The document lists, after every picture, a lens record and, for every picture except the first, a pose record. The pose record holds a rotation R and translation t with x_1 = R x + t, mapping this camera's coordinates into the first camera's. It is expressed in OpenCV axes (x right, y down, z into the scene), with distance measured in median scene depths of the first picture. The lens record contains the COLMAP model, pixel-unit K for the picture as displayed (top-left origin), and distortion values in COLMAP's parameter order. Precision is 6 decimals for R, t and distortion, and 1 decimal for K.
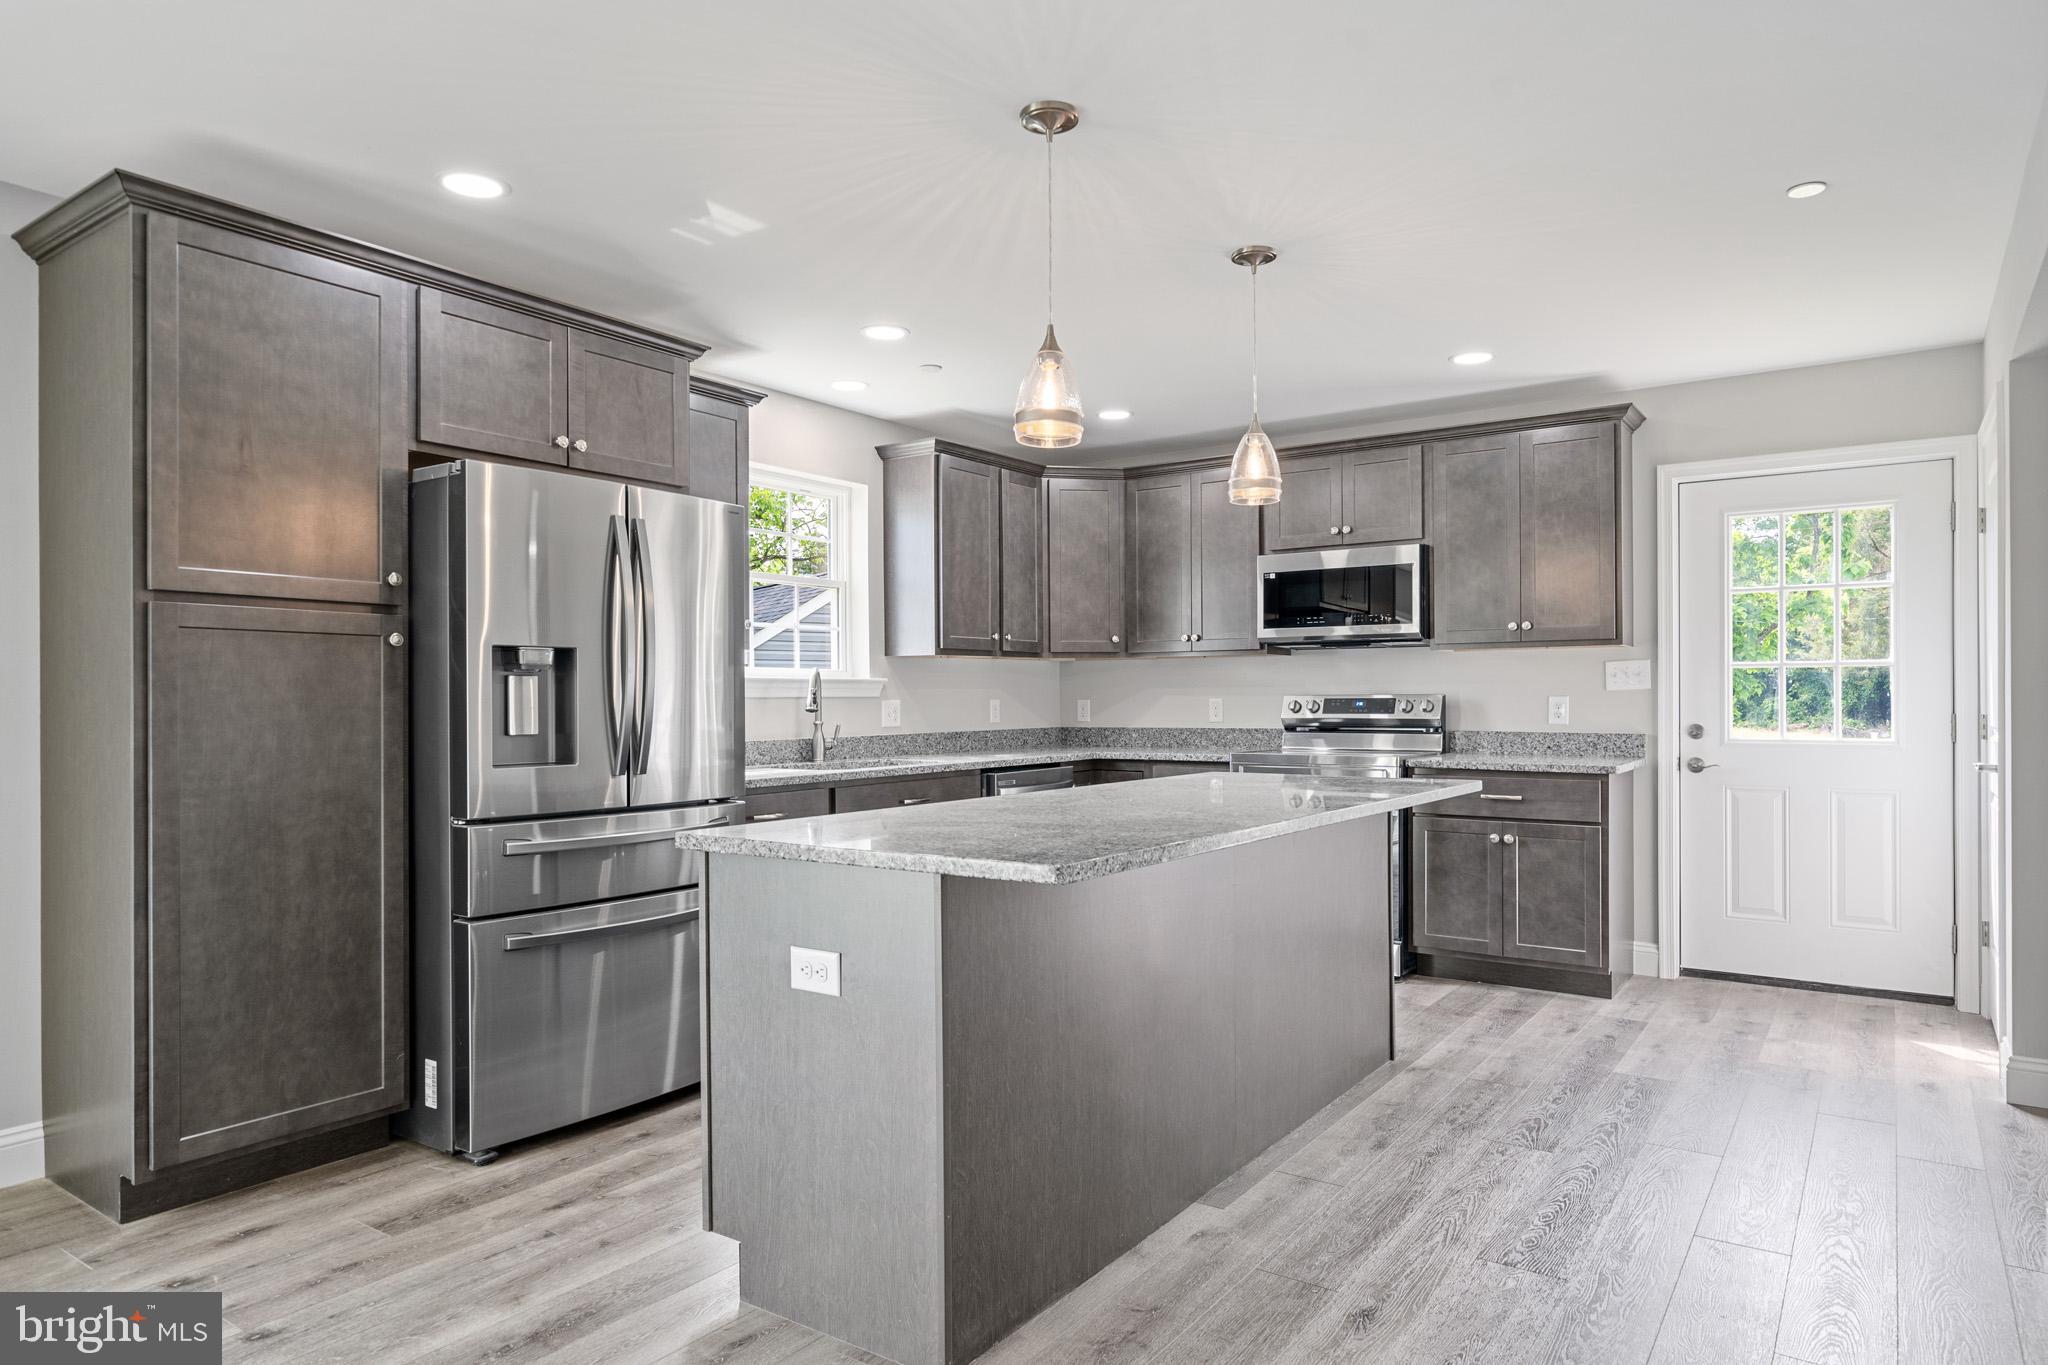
lens RADIAL K [[1226.4, 0, 1033.4], [0, 1226.4, 696.8], [0, 0, 1]] dist [0.001970, -0.000658]
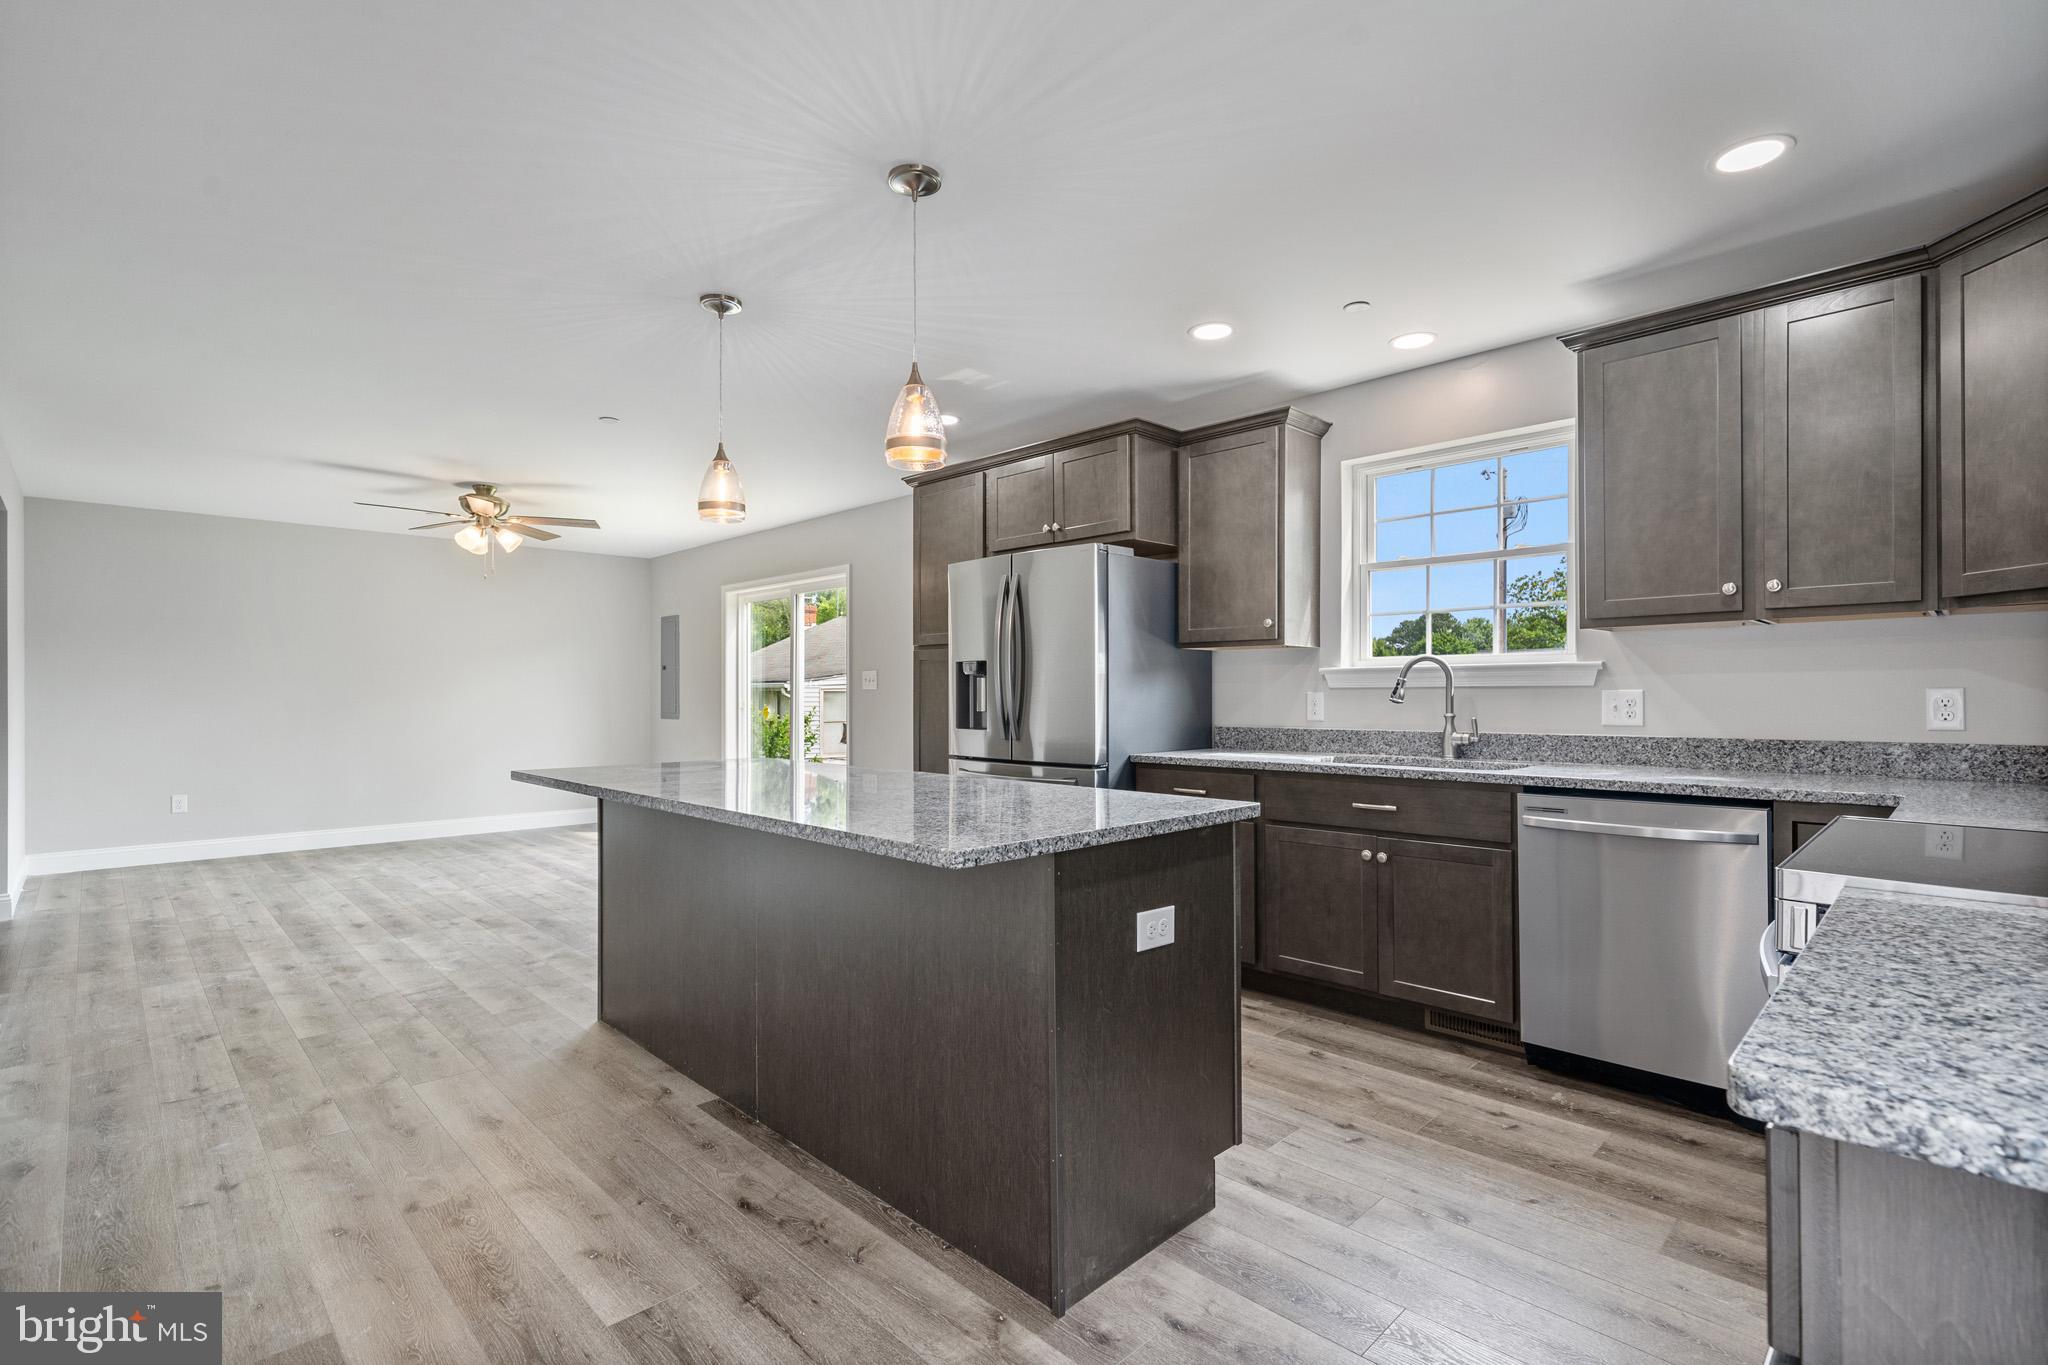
lens RADIAL K [[949.2, 0, 1032.0], [0, 949.2, 693.0], [0, 0, 1]] dist [0.002173, -0.000095]
pose [[-0.179098, 0.005247, -0.983817, 0.591723], [0.006747, 0.999969, 0.004105, -0.000699], [0.983808, -0.005902, -0.179128, 0.860473]]
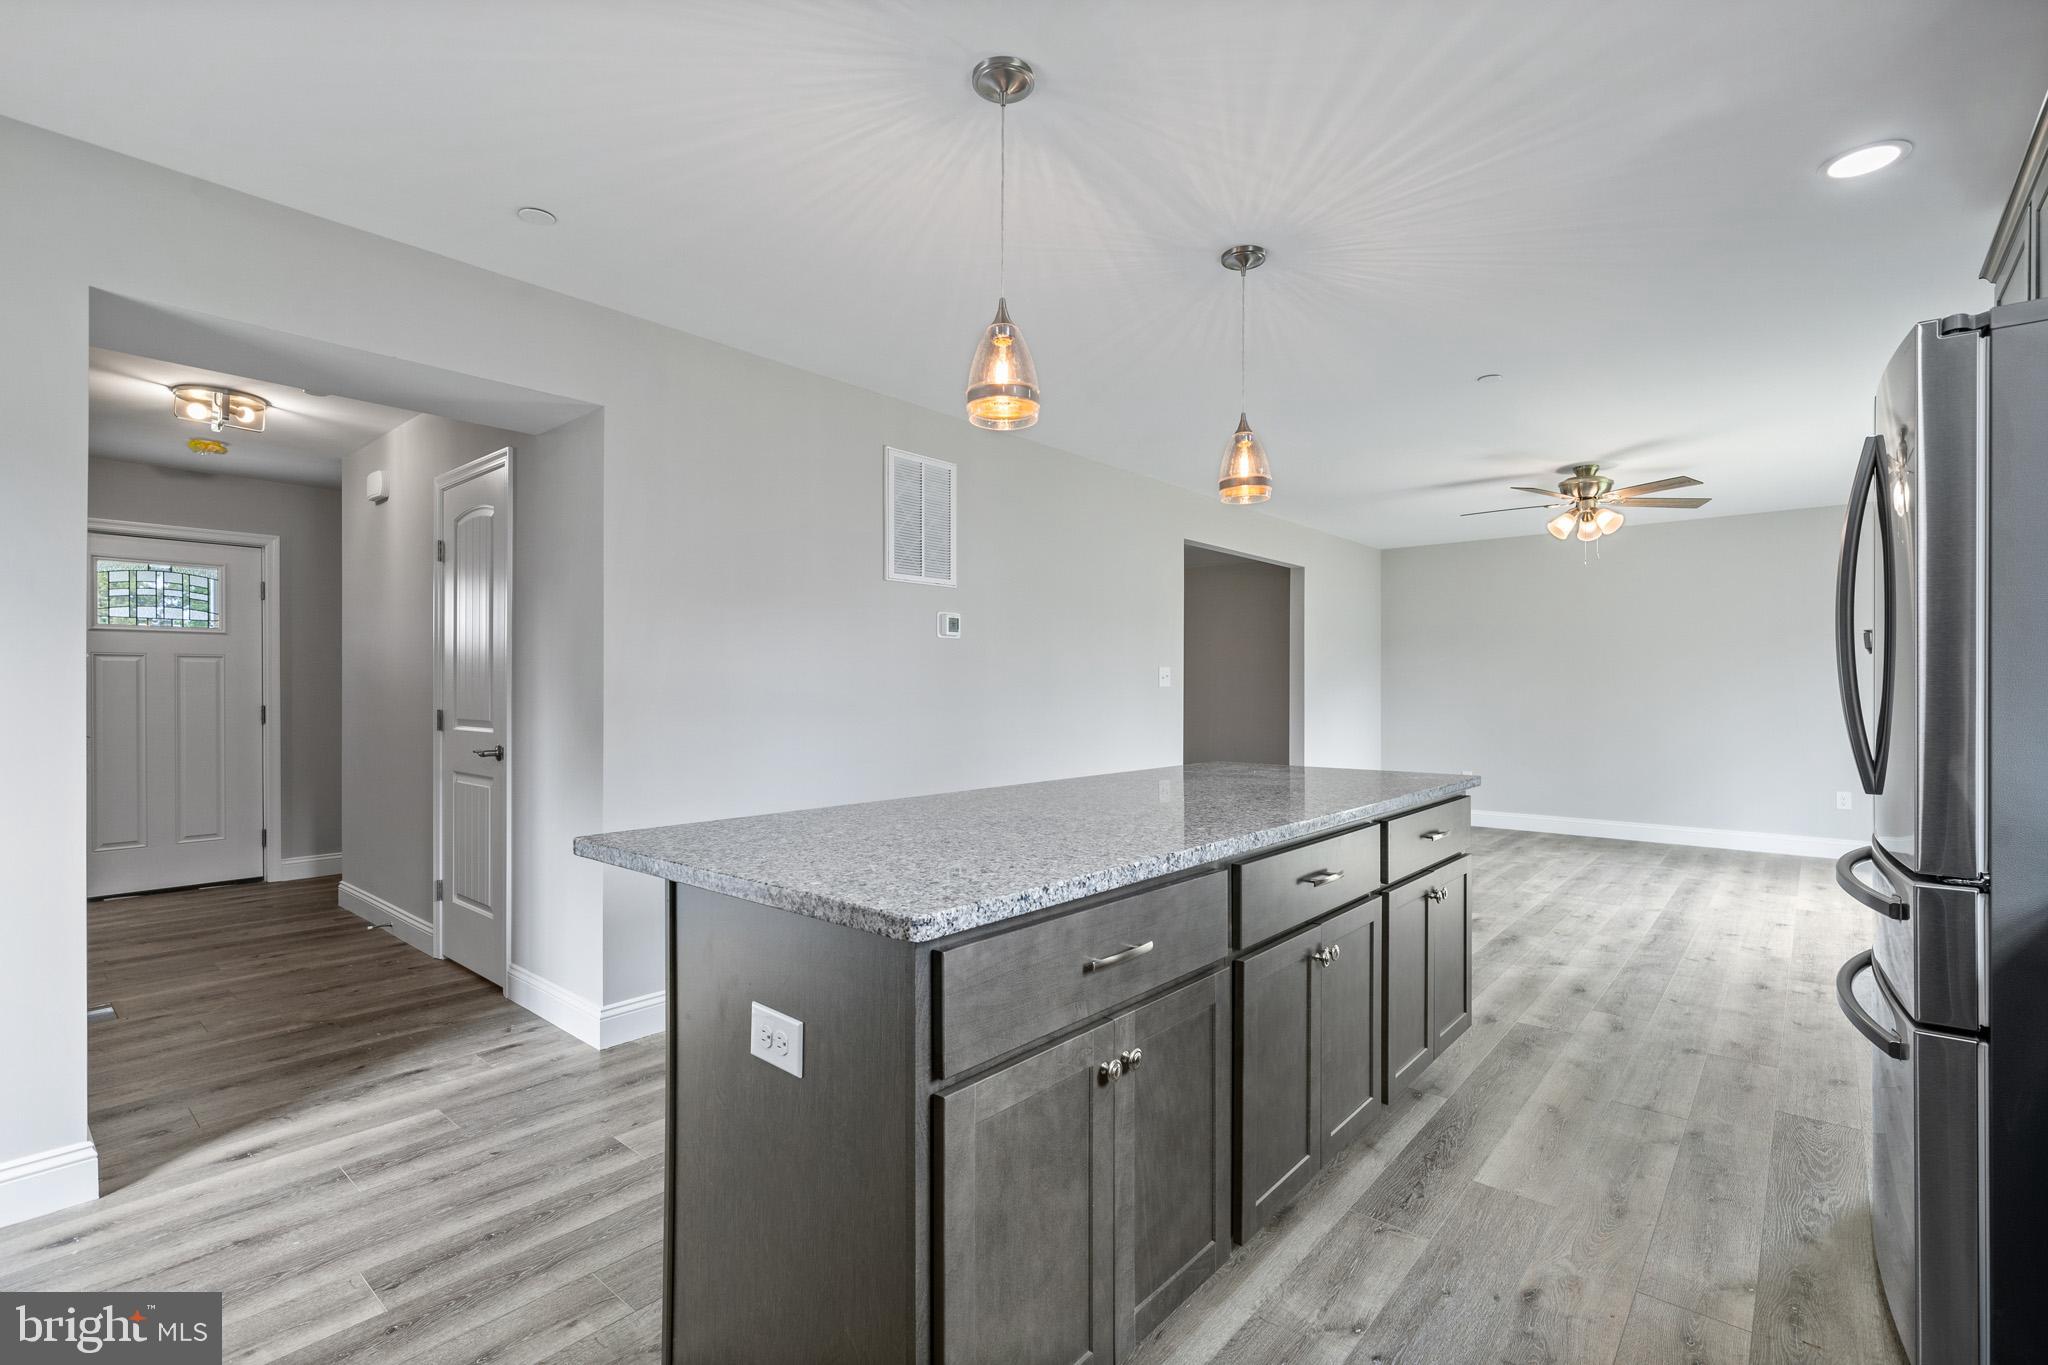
lens RADIAL K [[918.4, 0, 1039.8], [0, 918.4, 691.9], [0, 0, 1]] dist [-0.000290, -0.000567]
pose [[-0.995566, 0.008309, 0.093695, 0.078171], [0.008137, 0.999964, -0.002221, 0.001082], [-0.093710, -0.001448, -0.995598, 1.102476]]
